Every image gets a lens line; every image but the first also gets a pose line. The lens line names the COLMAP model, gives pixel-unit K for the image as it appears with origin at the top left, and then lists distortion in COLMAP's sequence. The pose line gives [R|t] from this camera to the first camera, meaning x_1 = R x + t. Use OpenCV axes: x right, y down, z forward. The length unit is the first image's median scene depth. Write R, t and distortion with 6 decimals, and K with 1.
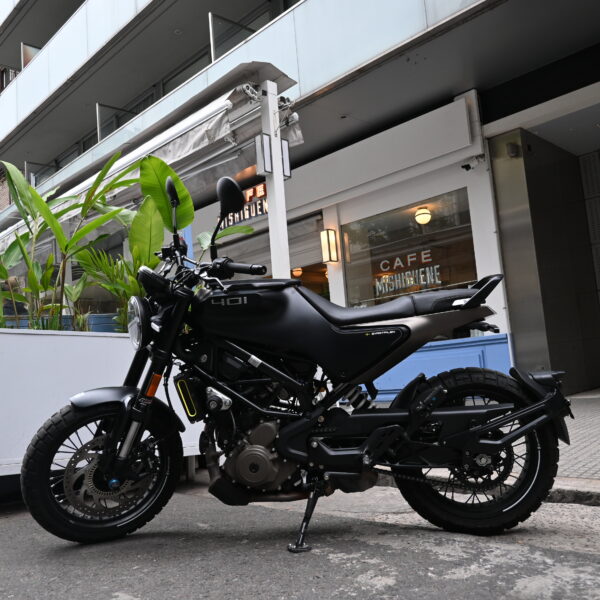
lens RADIAL K [[581.2, 0, 300.0], [0, 581.2, 300.0], [0, 0, 1]] dist [-0.002748, -0.012789]
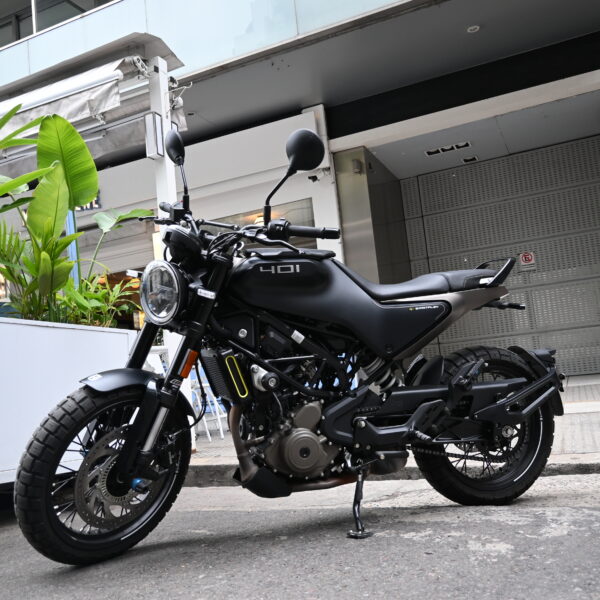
lens RADIAL K [[592.3, 0, 300.0], [0, 592.3, 300.0], [0, 0, 1]] dist [0.010679, -0.038826]
pose [[0.934234, 0.028707, 0.355504, -0.372521], [-0.019267, 0.999362, -0.030066, 0.068892], [-0.356140, 0.021239, 0.934191, 0.114747]]
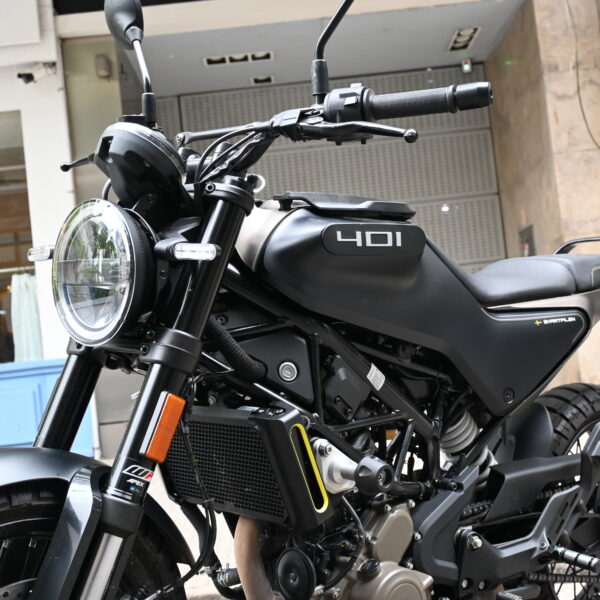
lens RADIAL K [[895.8, 0, 300.0], [0, 895.8, 300.0], [0, 0, 1]] dist [0.044108, 0.011823]
pose [[0.712054, 0.045144, 0.700672, -0.559060], [-0.035697, 0.998968, -0.028086, 0.061748], [-0.701217, -0.005014, 0.712930, 0.495442]]
